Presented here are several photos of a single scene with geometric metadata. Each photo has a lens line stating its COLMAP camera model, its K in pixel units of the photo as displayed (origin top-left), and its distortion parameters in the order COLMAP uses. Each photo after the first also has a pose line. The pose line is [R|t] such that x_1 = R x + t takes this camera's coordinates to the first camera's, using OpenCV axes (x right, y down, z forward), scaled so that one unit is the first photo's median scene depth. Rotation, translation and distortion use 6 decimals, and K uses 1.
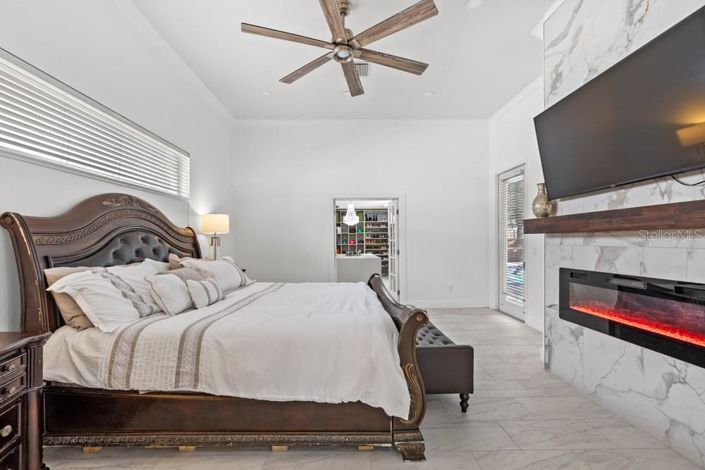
lens RADIAL K [[299.9, 0, 351.0], [0, 299.9, 239.6], [0, 0, 1]] dist [0.003423, -0.001148]
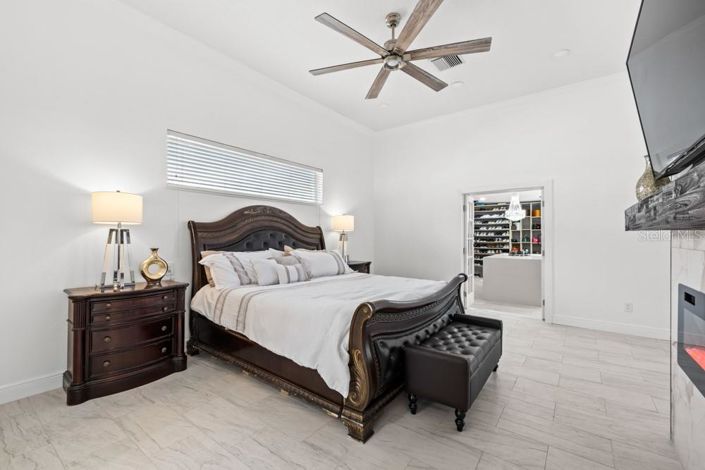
lens RADIAL K [[299.9, 0, 351.1], [0, 299.9, 233.1], [0, 0, 1]] dist [0.003423, -0.001148]
pose [[0.792900, 0.001870, -0.609349, 0.557083], [-0.008545, 0.999931, -0.008050, -0.003240], [0.609292, 0.011589, 0.792861, 0.075207]]
